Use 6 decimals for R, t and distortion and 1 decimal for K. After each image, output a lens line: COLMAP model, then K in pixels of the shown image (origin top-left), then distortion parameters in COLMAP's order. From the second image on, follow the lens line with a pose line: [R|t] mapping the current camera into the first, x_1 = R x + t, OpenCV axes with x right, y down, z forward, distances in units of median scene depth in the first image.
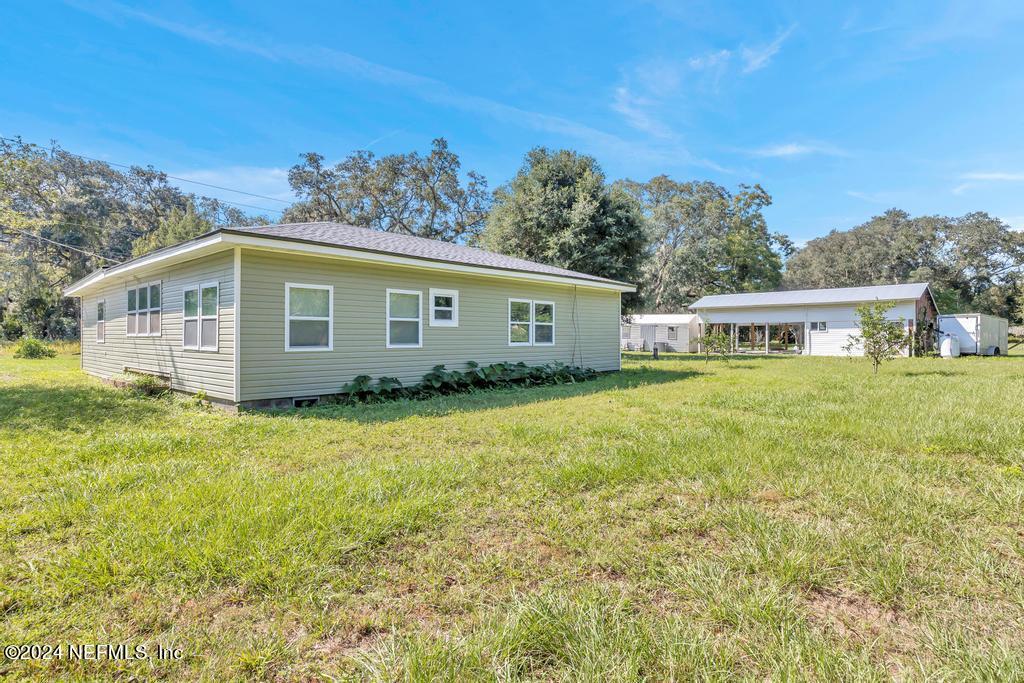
lens RADIAL K [[572.4, 0, 512.0], [0, 572.4, 341.5], [0, 0, 1]] dist [-0.001789, 0.000334]
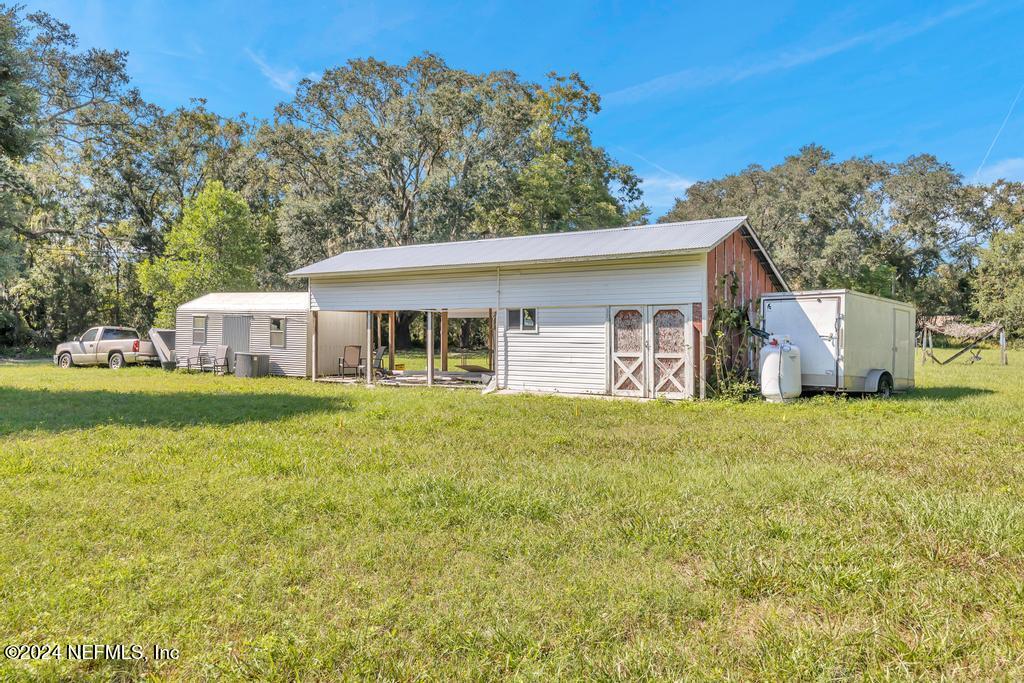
lens RADIAL K [[812.1, 0, 512.0], [0, 812.1, 341.5], [0, 0, 1]] dist [-0.001019, -0.004105]
pose [[0.980694, 0.002342, 0.195536, 0.213493], [-0.002442, 0.999997, 0.000273, -0.005416], [-0.195535, -0.000745, 0.980696, 0.217791]]
